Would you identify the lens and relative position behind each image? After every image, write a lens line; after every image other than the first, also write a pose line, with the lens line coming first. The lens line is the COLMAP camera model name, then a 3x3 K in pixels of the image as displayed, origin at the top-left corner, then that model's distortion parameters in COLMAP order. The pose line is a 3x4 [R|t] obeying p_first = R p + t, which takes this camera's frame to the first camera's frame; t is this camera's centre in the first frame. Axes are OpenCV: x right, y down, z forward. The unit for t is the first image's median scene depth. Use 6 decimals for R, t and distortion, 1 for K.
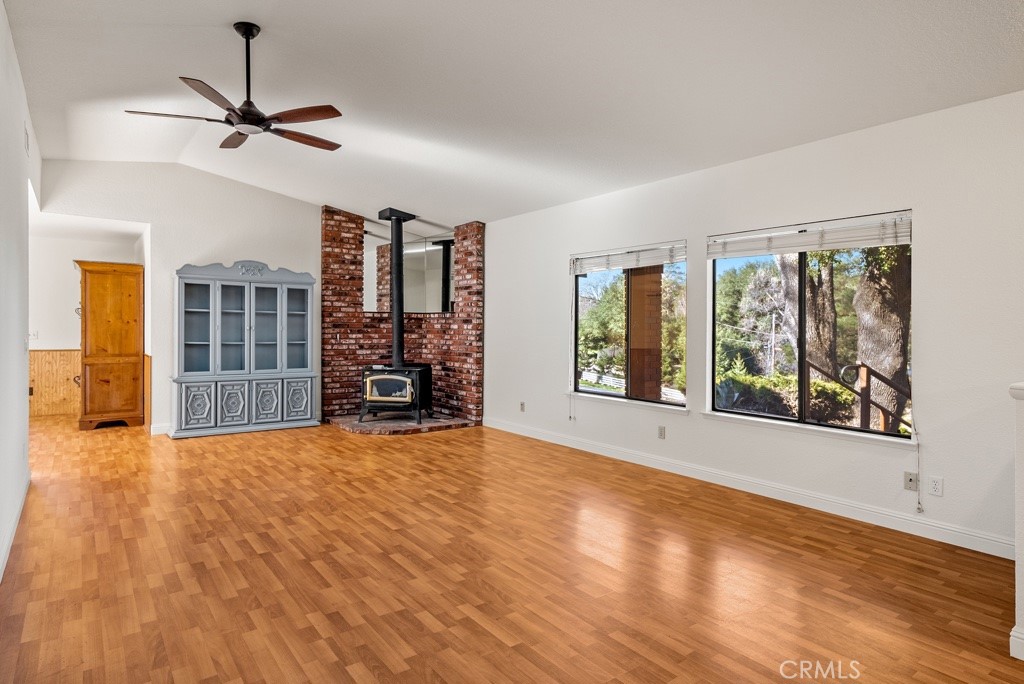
lens RADIAL K [[548.4, 0, 513.9], [0, 548.4, 336.8], [0, 0, 1]] dist [0.003555, 0.000167]
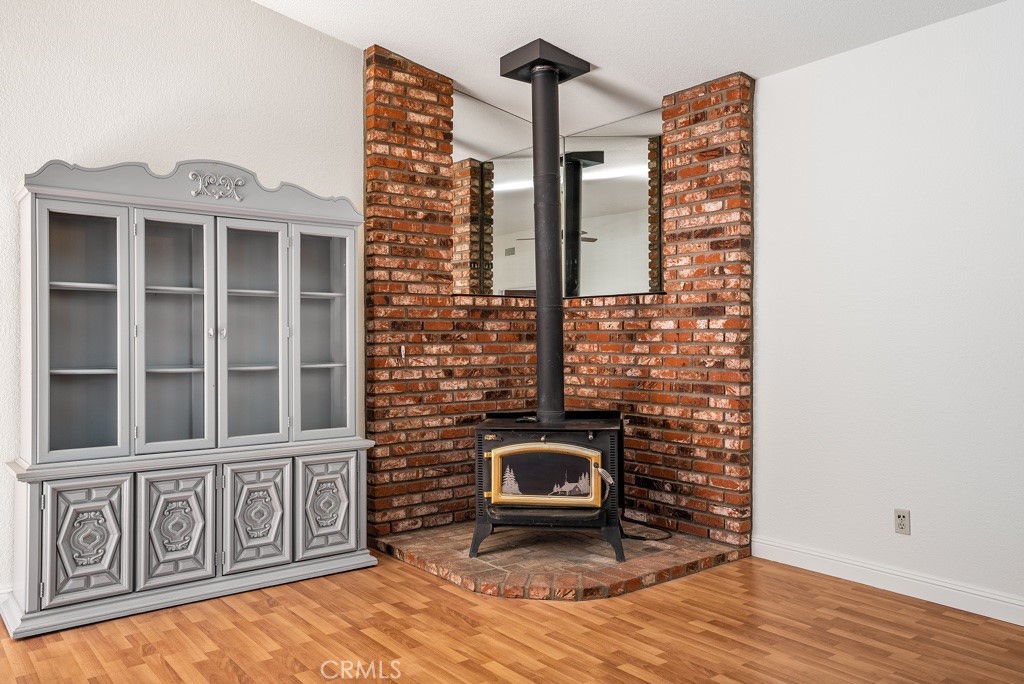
lens RADIAL K [[783.0, 0, 512.7], [0, 783.0, 340.2], [0, 0, 1]] dist [0.019498, 0.017825]
pose [[0.999915, -0.013059, 0.000005, -0.241714], [0.013058, 0.999846, -0.011720, -0.000477], [0.000148, 0.011719, 0.999931, 0.392645]]
